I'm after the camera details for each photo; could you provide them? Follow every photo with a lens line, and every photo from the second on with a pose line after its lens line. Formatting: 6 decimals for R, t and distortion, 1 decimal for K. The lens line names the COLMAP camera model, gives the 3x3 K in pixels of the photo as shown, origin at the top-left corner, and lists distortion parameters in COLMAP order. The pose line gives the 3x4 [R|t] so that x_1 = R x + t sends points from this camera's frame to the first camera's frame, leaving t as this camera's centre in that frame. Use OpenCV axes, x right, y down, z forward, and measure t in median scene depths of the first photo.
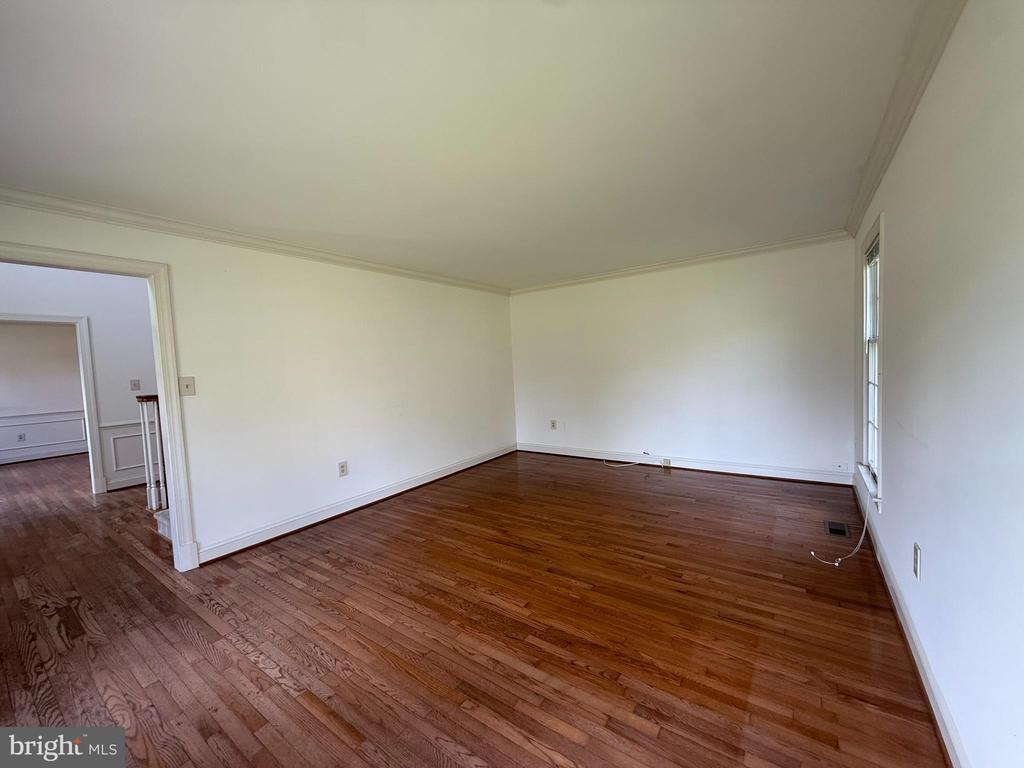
lens RADIAL K [[407.8, 0, 512.0], [0, 407.8, 384.0], [0, 0, 1]] dist [-0.000674, 0.000298]
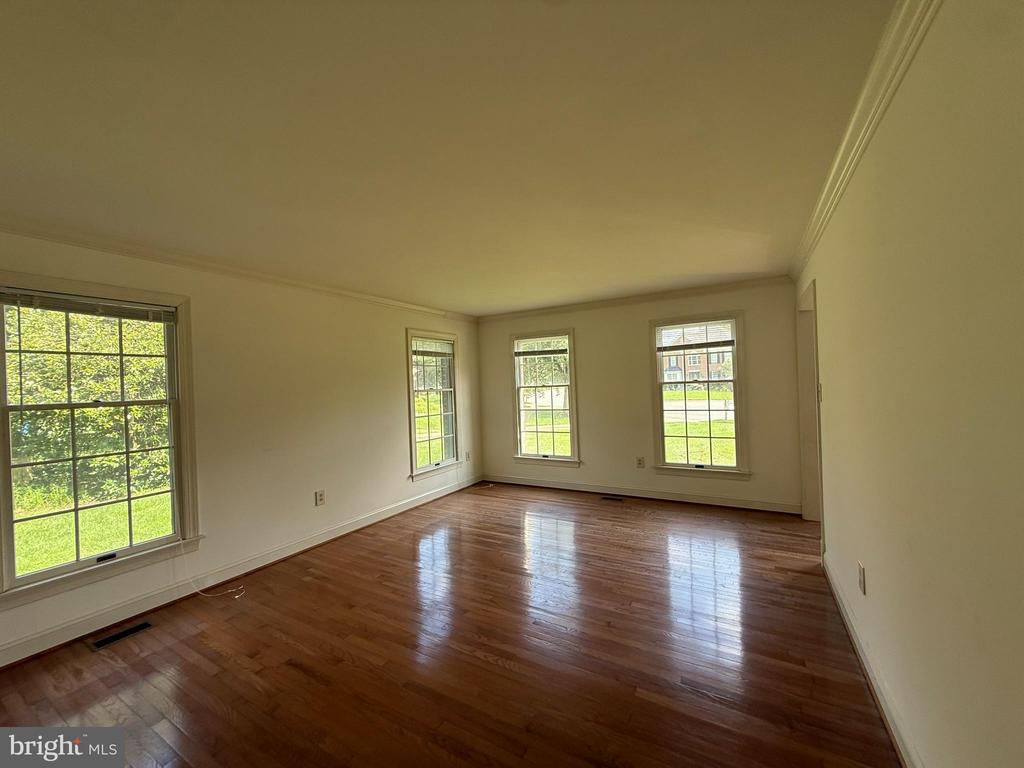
lens RADIAL K [[407.8, 0, 512.0], [0, 407.8, 384.0], [0, 0, 1]] dist [-0.000674, 0.000298]
pose [[-0.991966, 0.079197, -0.098643, 0.078289], [0.074303, 0.995861, 0.052339, -0.126619], [0.102379, 0.044589, -0.993746, 1.929886]]
